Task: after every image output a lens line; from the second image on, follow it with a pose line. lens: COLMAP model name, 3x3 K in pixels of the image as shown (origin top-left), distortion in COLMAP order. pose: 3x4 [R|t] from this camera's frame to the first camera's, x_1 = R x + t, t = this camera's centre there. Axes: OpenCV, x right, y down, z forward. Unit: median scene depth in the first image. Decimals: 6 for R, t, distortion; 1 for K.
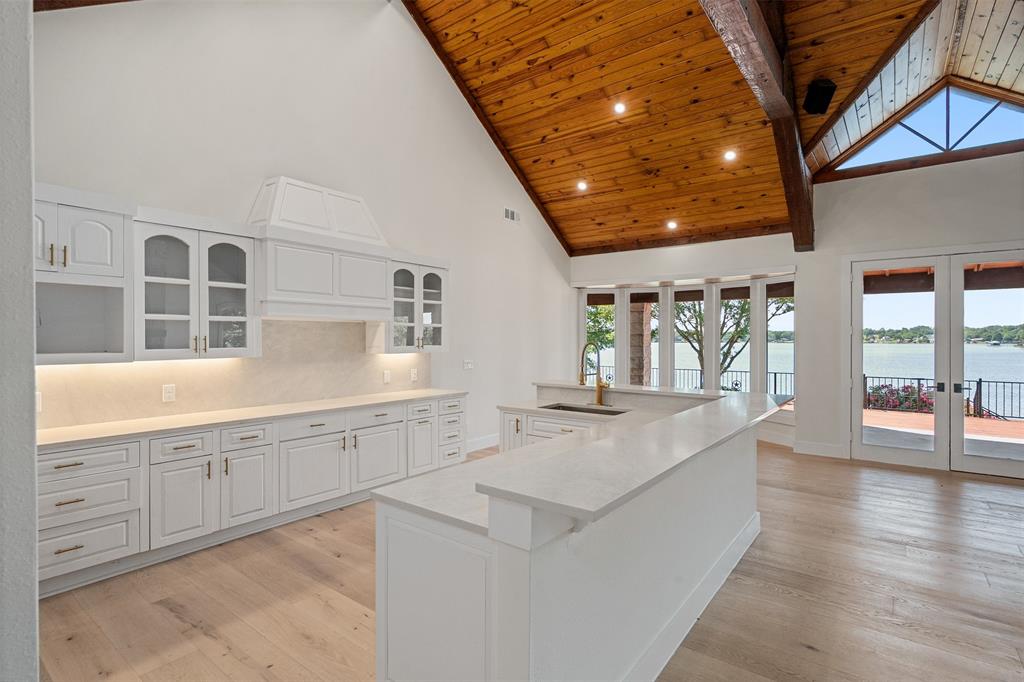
lens RADIAL K [[495.3, 0, 514.9], [0, 495.3, 342.2], [0, 0, 1]] dist [-0.005677, 0.001696]
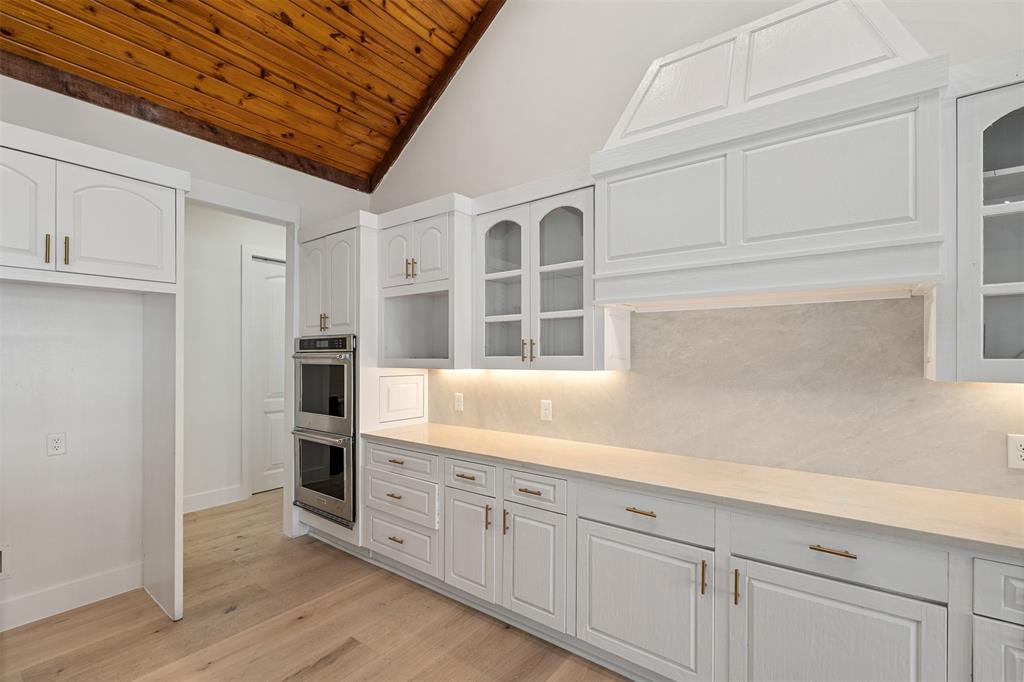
lens RADIAL K [[459.1, 0, 515.2], [0, 459.1, 354.7], [0, 0, 1]] dist [0.001495, -0.001436]
pose [[-0.000429, 0.002534, -0.999997, 0.053538], [-0.008411, 0.999961, 0.002538, 0.006712], [0.999965, 0.008412, -0.000408, 0.707424]]
